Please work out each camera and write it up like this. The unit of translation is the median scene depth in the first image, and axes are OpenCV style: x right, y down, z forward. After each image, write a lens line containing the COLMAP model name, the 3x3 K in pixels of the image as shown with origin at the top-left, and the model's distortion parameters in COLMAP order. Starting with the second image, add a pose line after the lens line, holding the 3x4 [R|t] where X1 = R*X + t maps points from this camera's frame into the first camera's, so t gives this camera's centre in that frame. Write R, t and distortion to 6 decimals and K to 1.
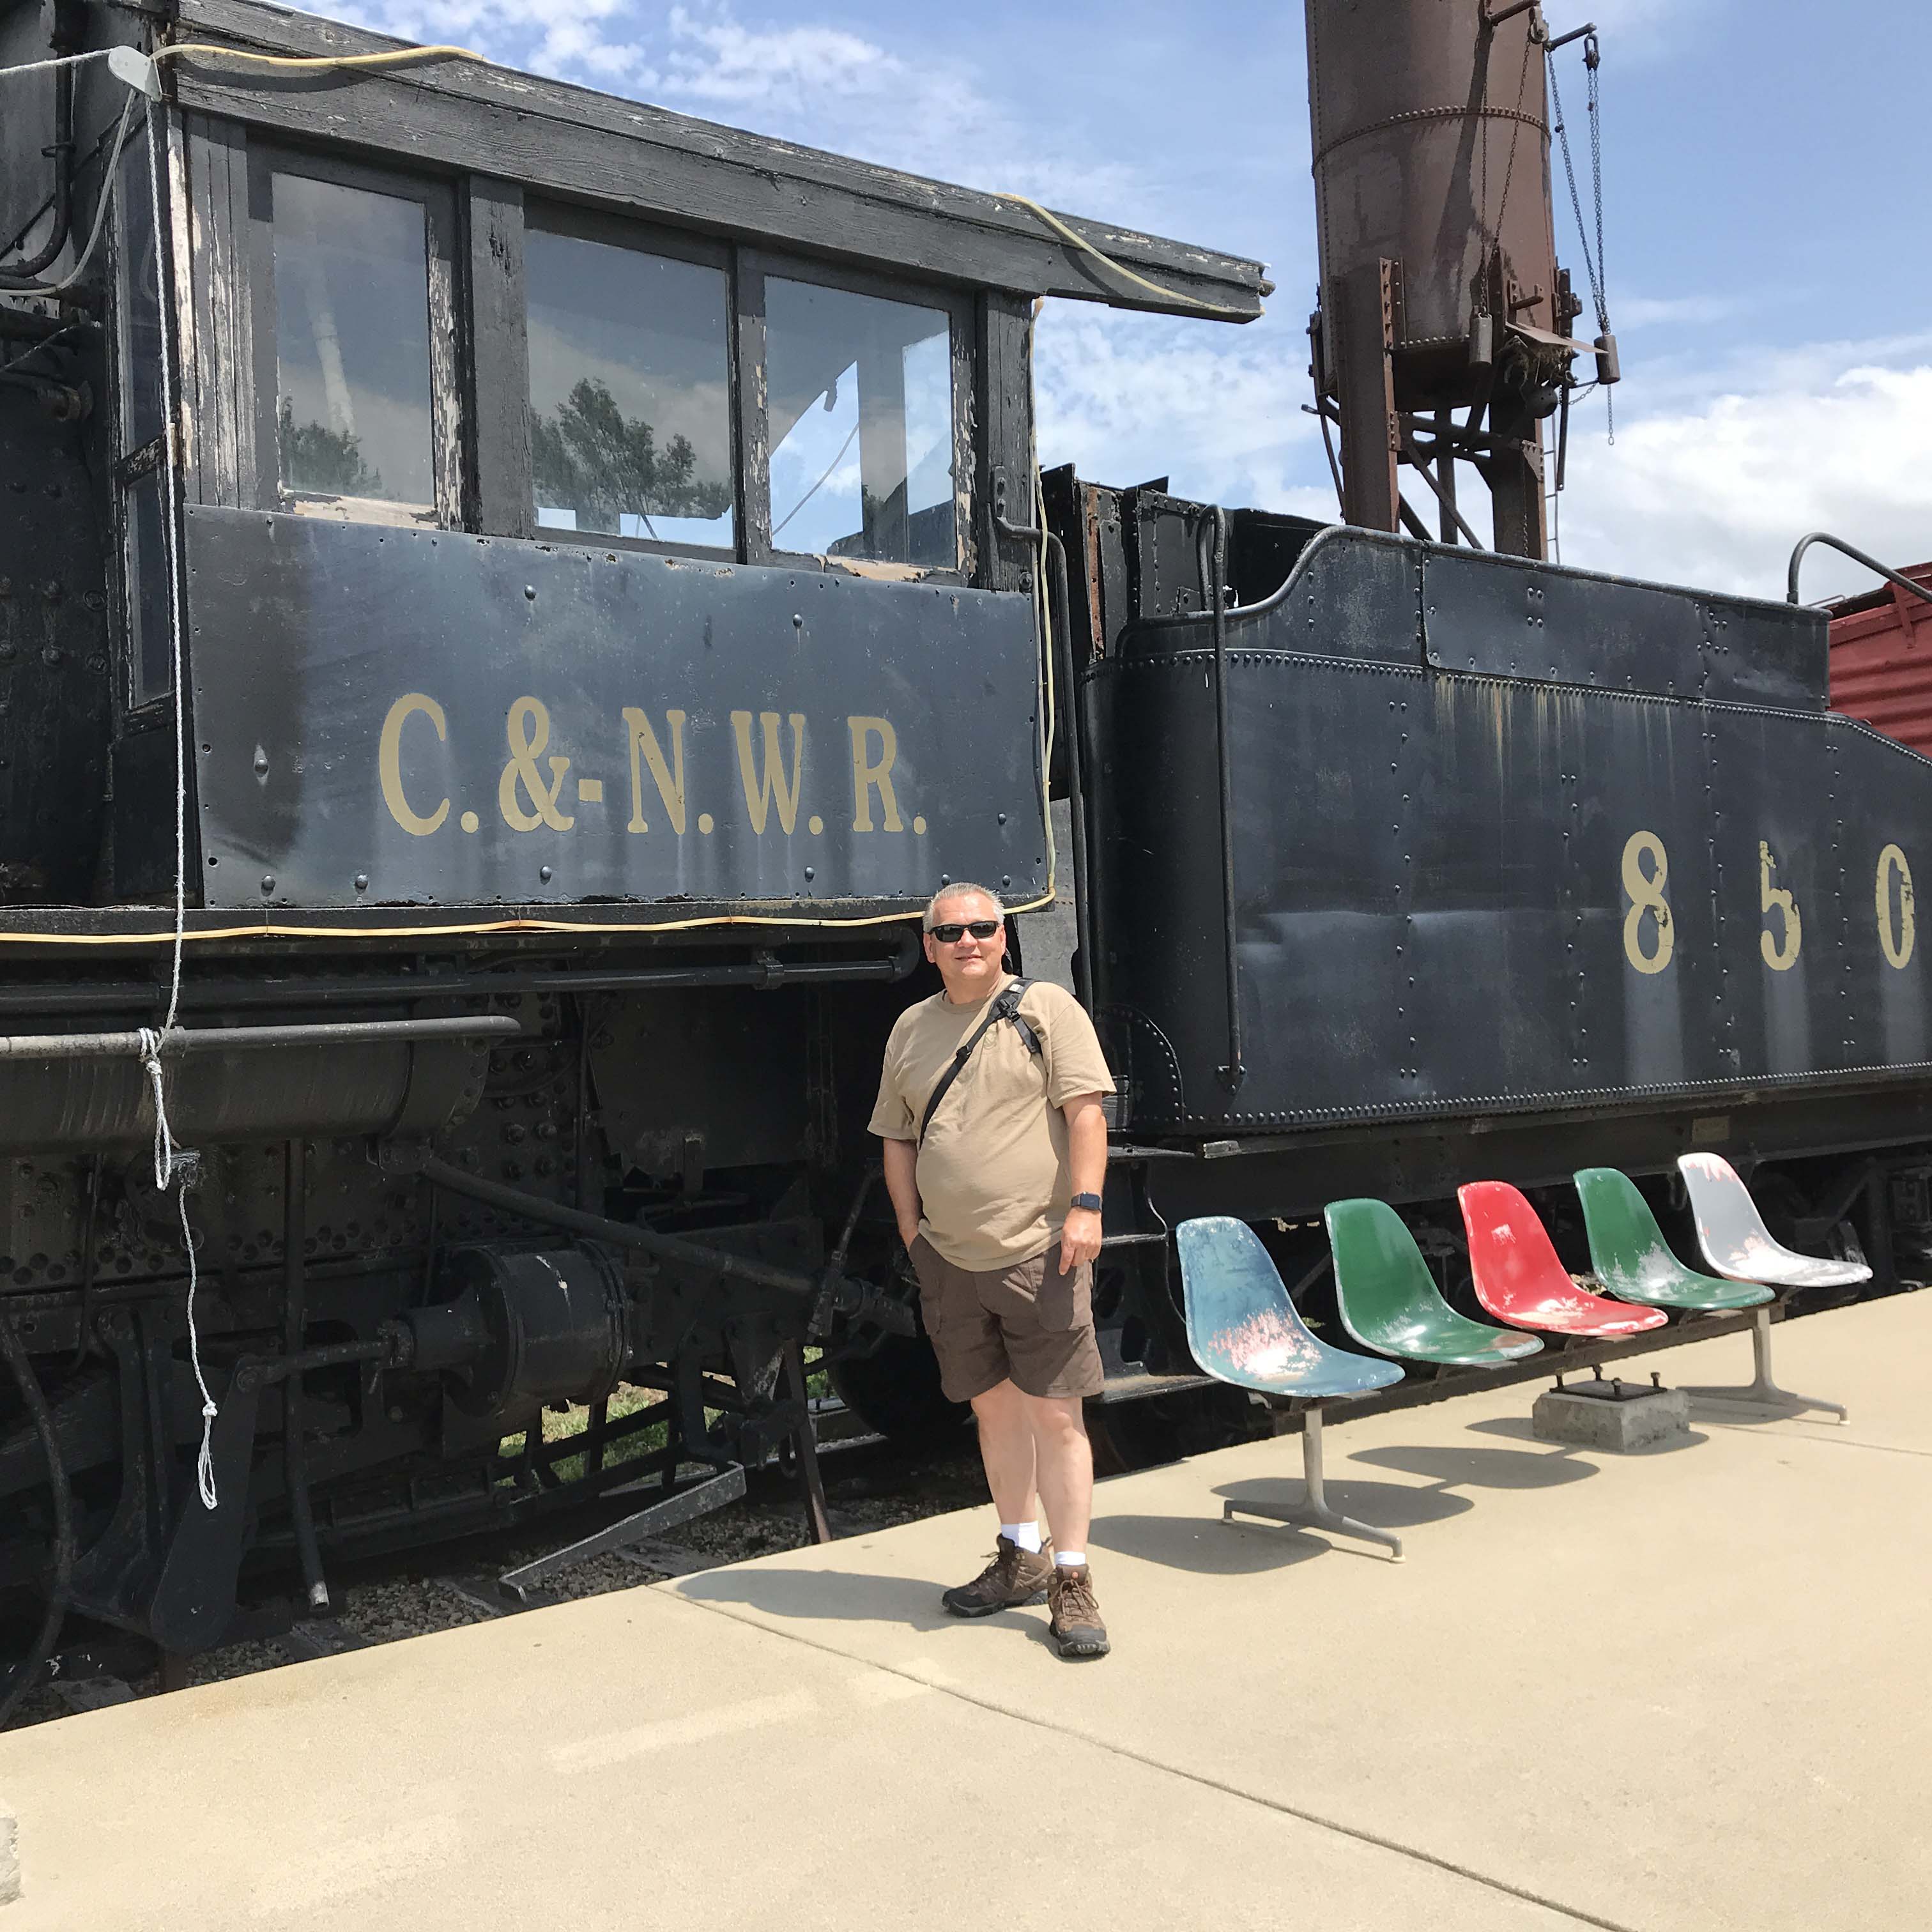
lens RADIAL K [[2164.9, 0, 965.3], [0, 2164.9, 874.8], [0, 0, 1]] dist [0.108078, -0.246402]
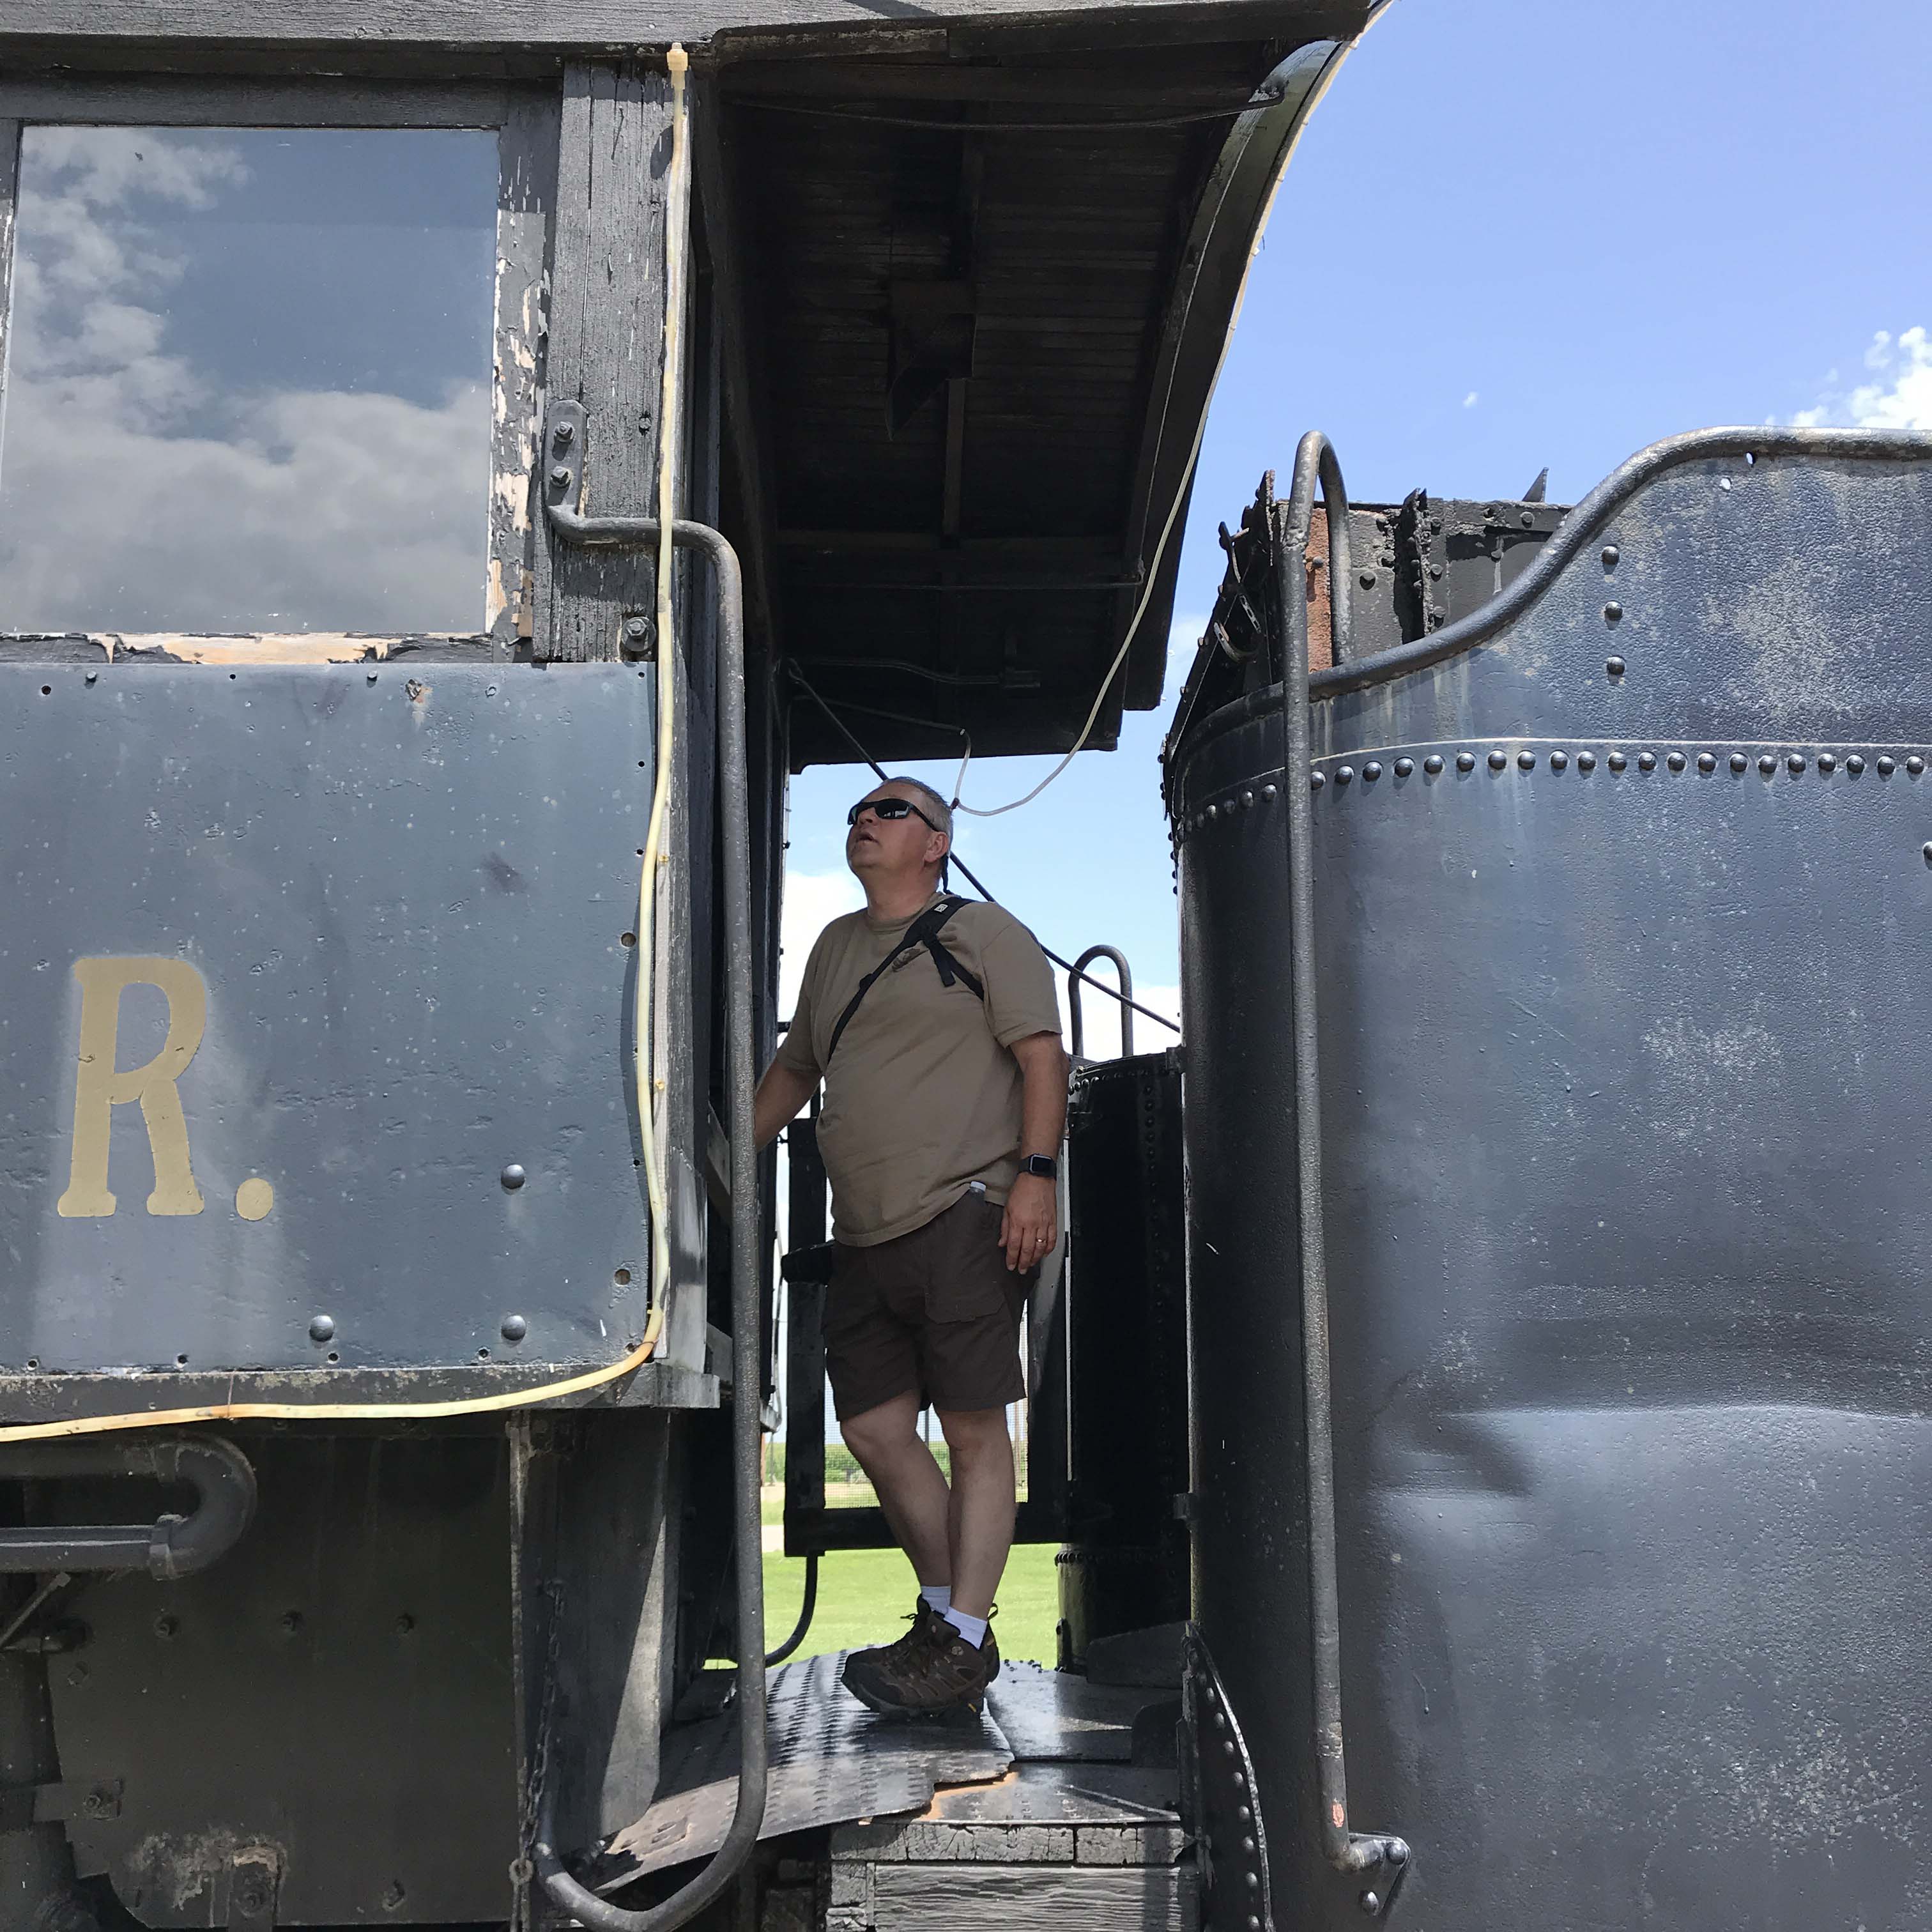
lens RADIAL K [[2164.9, 0, 965.3], [0, 2164.9, 874.8], [0, 0, 1]] dist [0.108078, -0.246402]
pose [[0.793767, -0.124849, -0.595271, 0.341037], [0.007385, 0.980612, -0.195820, 0.000236], [0.608177, 0.151040, 0.779299, 0.703763]]
